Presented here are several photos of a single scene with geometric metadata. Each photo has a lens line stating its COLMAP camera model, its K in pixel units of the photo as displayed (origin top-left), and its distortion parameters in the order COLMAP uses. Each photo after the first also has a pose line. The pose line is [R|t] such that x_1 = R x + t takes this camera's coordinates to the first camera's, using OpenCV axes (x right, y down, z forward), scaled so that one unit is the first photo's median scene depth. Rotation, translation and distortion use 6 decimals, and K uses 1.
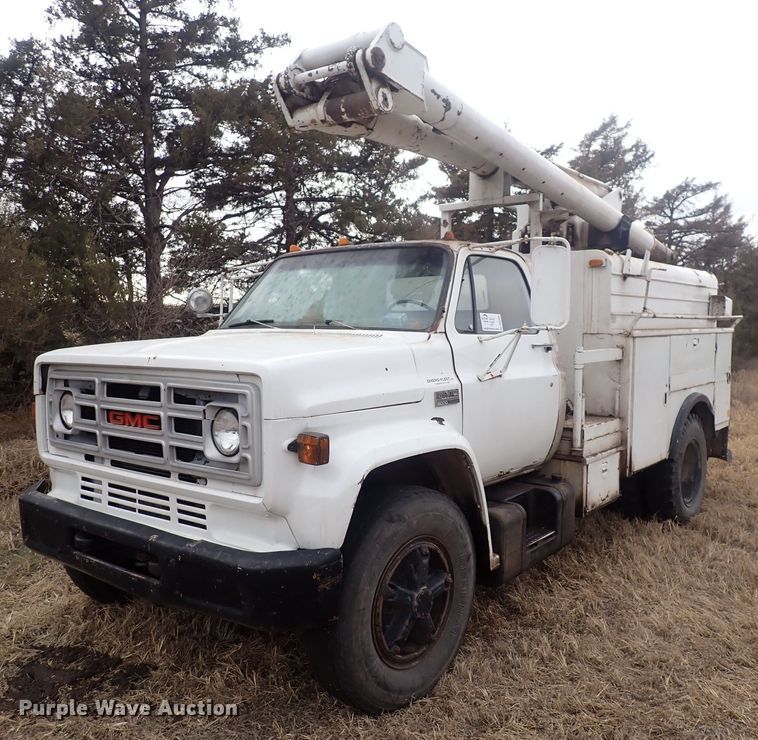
lens RADIAL K [[729.1, 0, 423.7], [0, 729.1, 379.9], [0, 0, 1]] dist [0.003502, -0.013193]
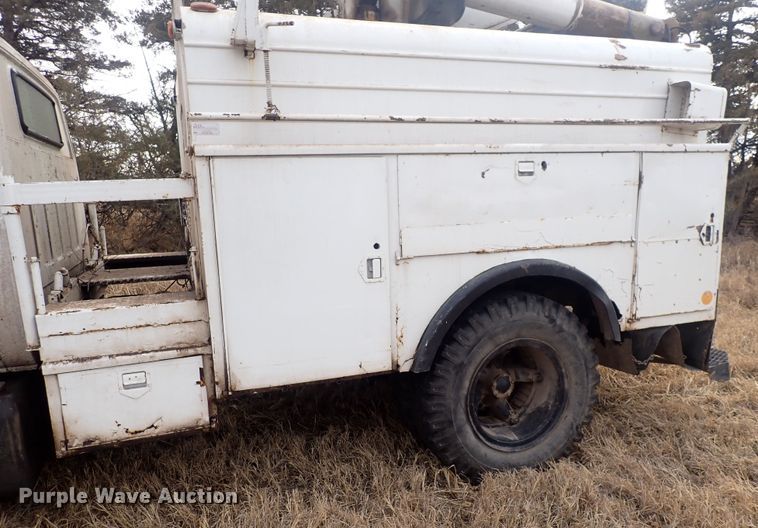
lens RADIAL K [[573.7, 0, 385.6], [0, 573.7, 298.8], [0, 0, 1]] dist [-0.001671, -0.003917]
pose [[0.833610, 0.078941, -0.546684, 0.856185], [-0.012644, 0.992202, 0.123994, -0.010133], [0.552209, -0.096451, 0.828108, 0.927239]]
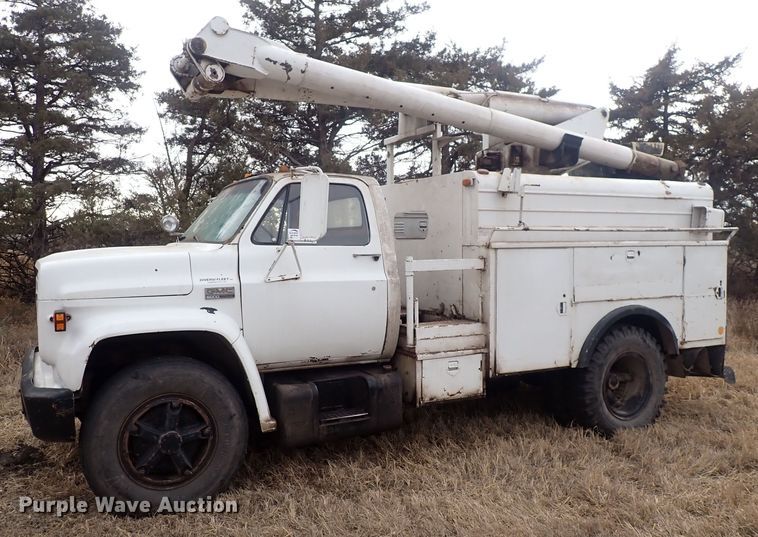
lens RADIAL K [[649.9, 0, 359.2], [0, 649.9, 266.4], [0, 0, 1]] dist [0.003391, -0.009973]
pose [[0.890216, 0.009581, -0.455437, 0.724100], [-0.027981, 0.999041, -0.033676, 0.007749], [0.454678, 0.042723, 0.889631, 0.061798]]
